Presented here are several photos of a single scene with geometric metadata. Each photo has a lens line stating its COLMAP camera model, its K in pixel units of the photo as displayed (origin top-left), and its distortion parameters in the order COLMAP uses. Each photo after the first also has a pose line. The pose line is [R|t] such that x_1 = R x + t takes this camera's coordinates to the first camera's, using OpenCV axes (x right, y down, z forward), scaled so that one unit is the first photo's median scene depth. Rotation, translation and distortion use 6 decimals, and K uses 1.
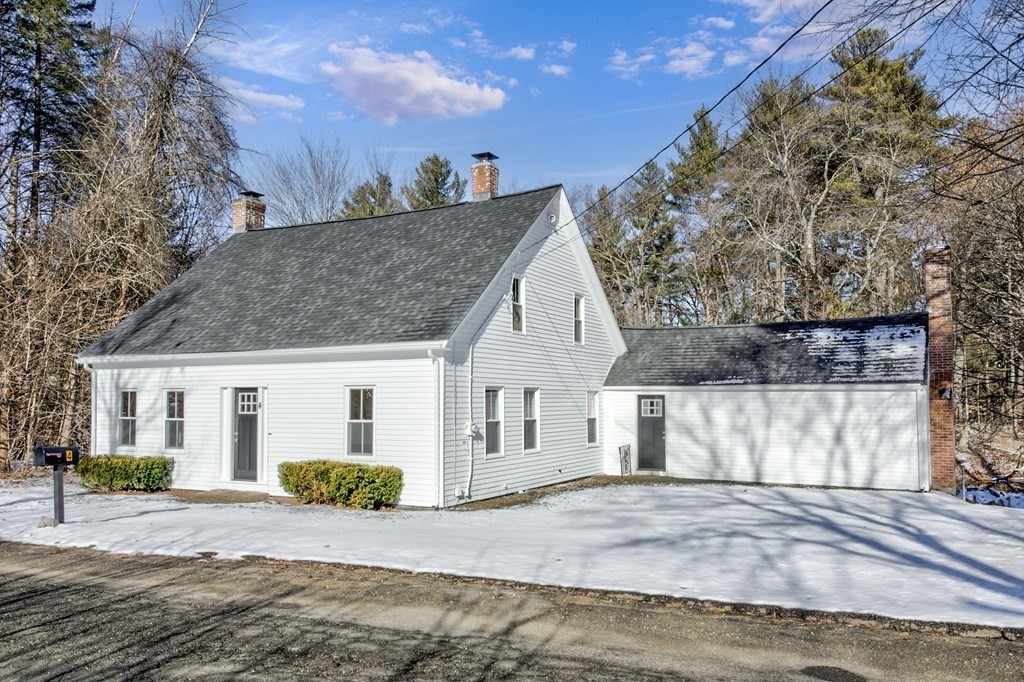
lens RADIAL K [[796.3, 0, 512.2], [0, 796.3, 340.9], [0, 0, 1]] dist [0.019664, -0.001228]
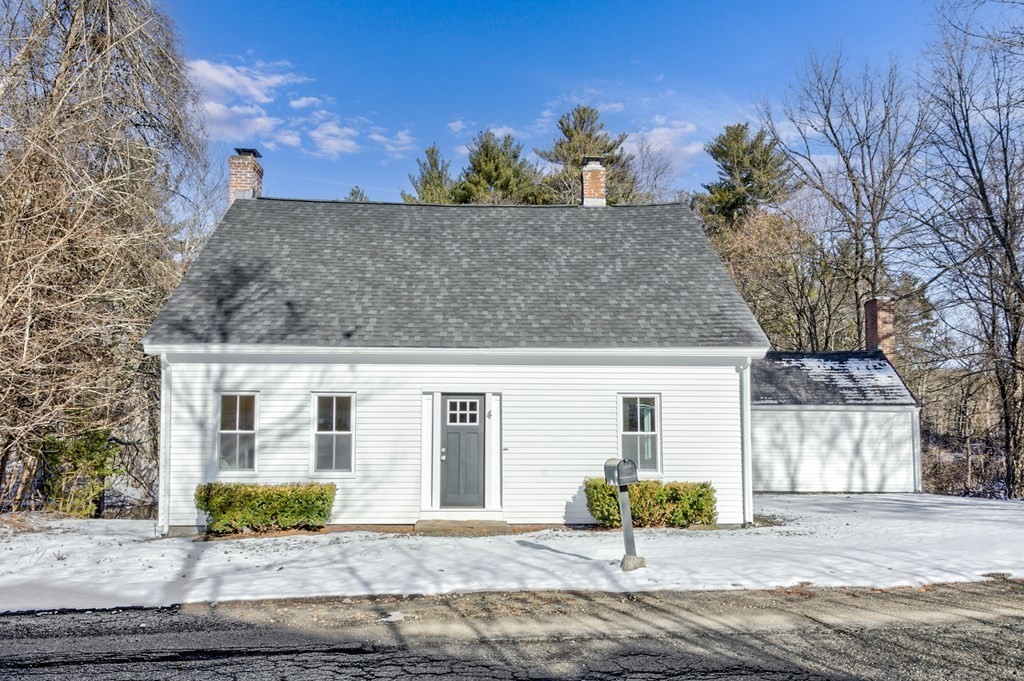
lens RADIAL K [[775.3, 0, 511.5], [0, 775.3, 370.6], [0, 0, 1]] dist [0.035132, 0.001070]
pose [[0.859099, 0.043641, 0.509945, -0.640005], [-0.041677, 0.999014, -0.015282, 0.042210], [-0.510109, -0.008124, 0.860071, 0.272876]]
